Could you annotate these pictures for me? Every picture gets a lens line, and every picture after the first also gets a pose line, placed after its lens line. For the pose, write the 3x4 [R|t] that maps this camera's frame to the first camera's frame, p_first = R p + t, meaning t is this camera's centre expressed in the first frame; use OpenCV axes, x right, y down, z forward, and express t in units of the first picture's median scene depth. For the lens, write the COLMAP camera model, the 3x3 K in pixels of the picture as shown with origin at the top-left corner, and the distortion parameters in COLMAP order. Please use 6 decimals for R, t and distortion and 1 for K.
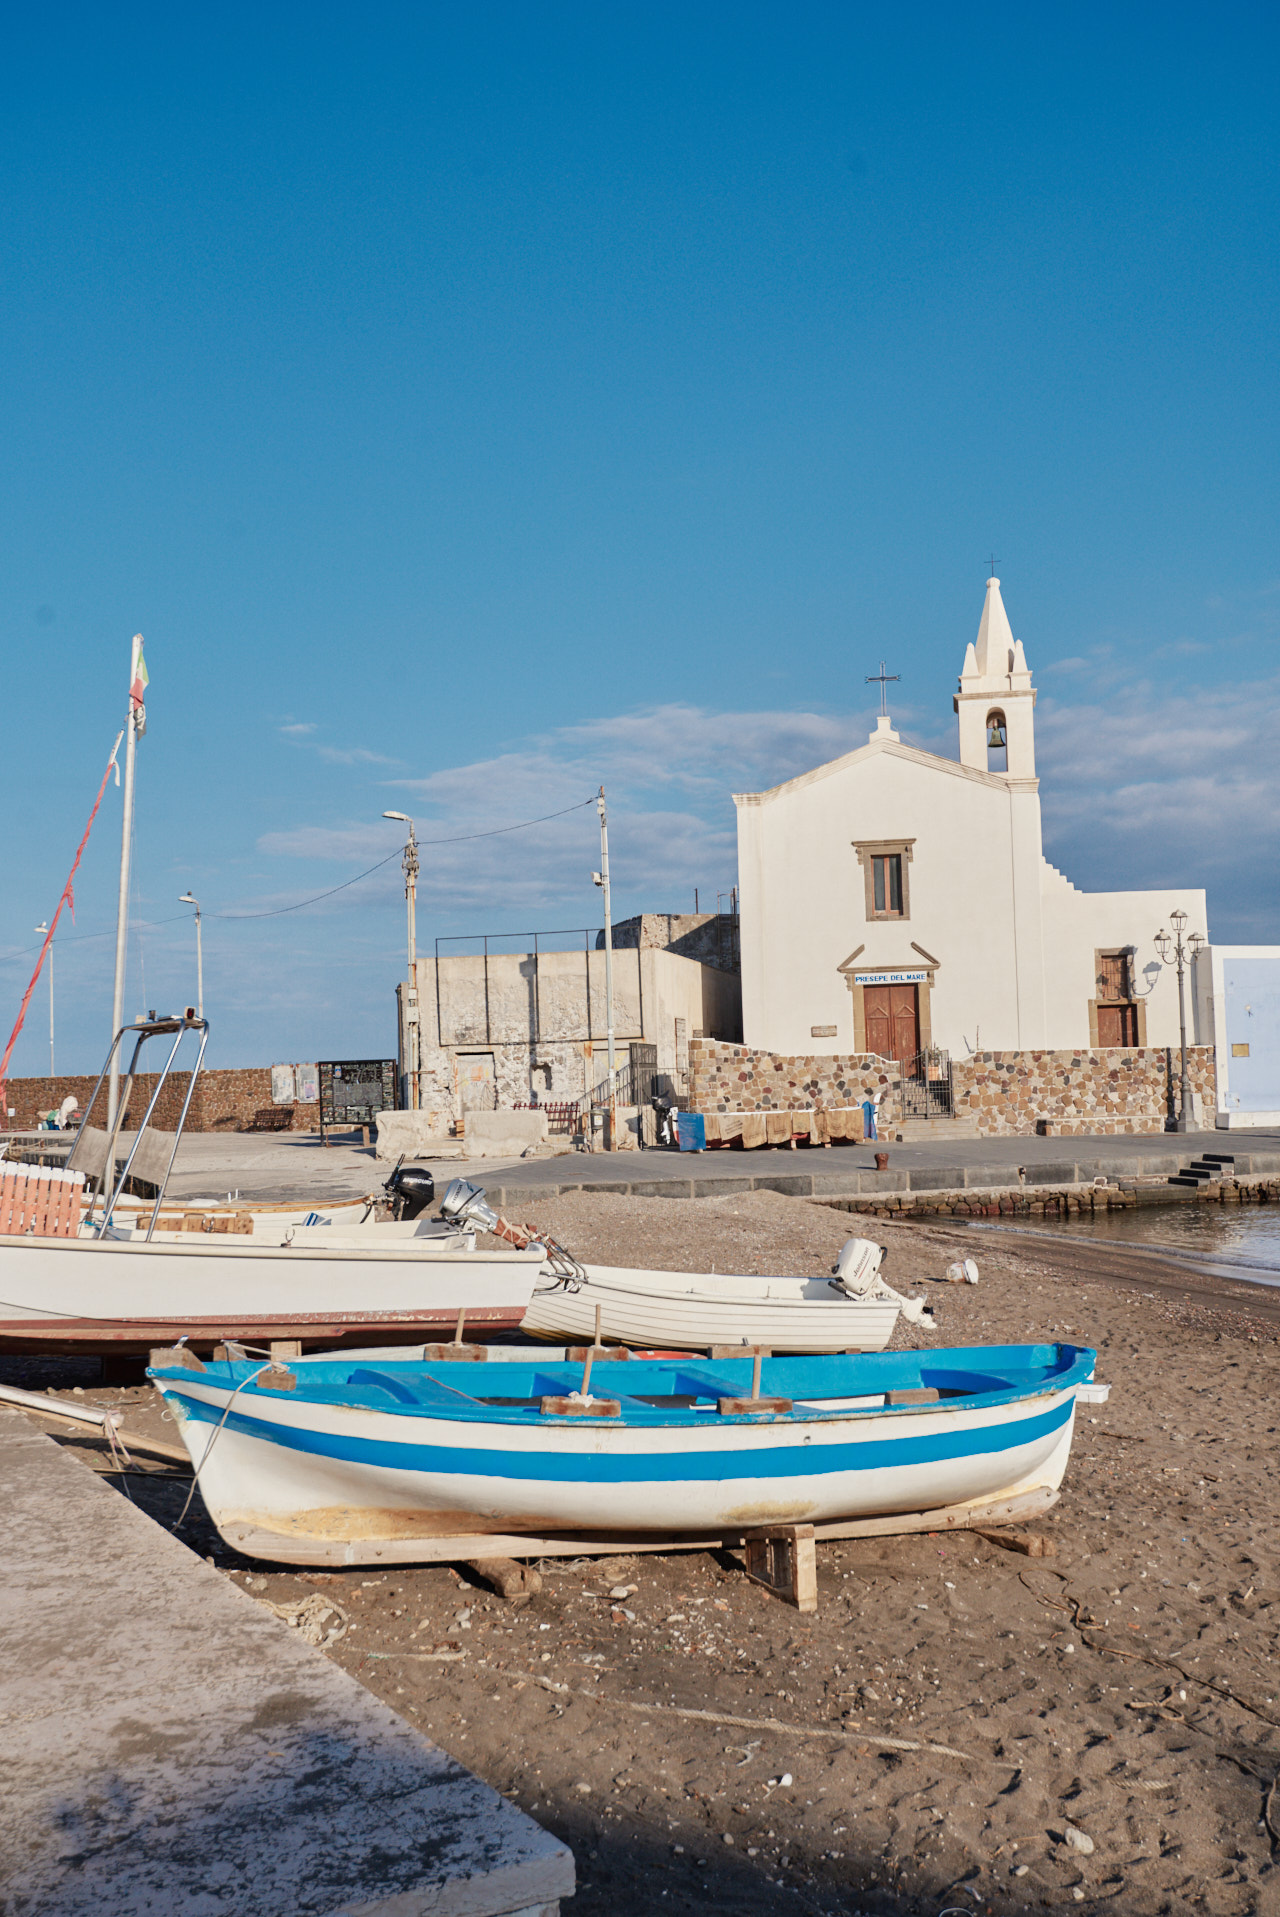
lens RADIAL K [[3846.4, 0, 640.0], [0, 3846.4, 958.5], [0, 0, 1]] dist [-0.287662, 0.154757]
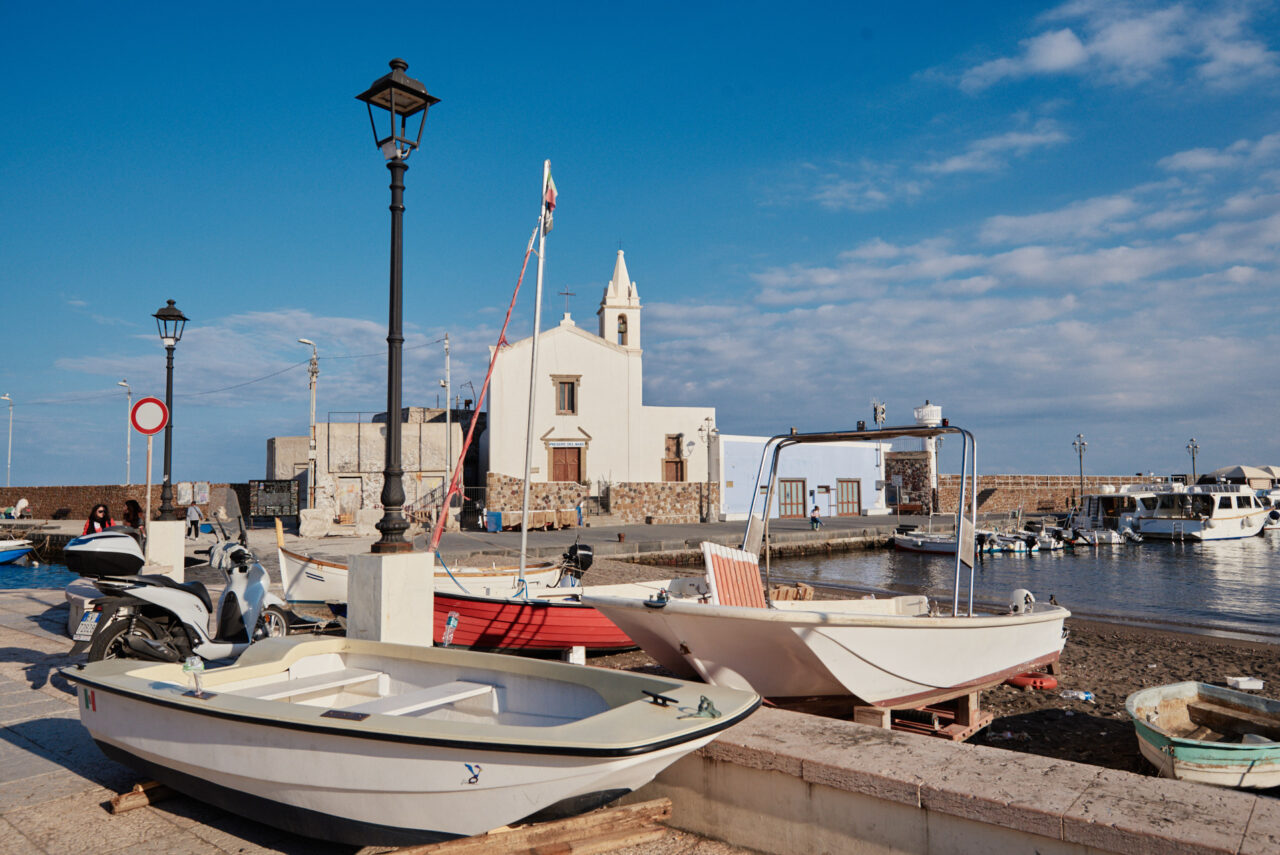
lens RADIAL K [[1187.7, 0, 640.0], [0, 1187.7, 427.5], [0, 0, 1]] dist [-0.049234, -0.001841]
pose [[0.798192, 0.049892, 0.600334, -0.276973], [-0.028760, 0.998584, -0.044750, 0.023117], [-0.601717, 0.018453, 0.798497, 0.494999]]
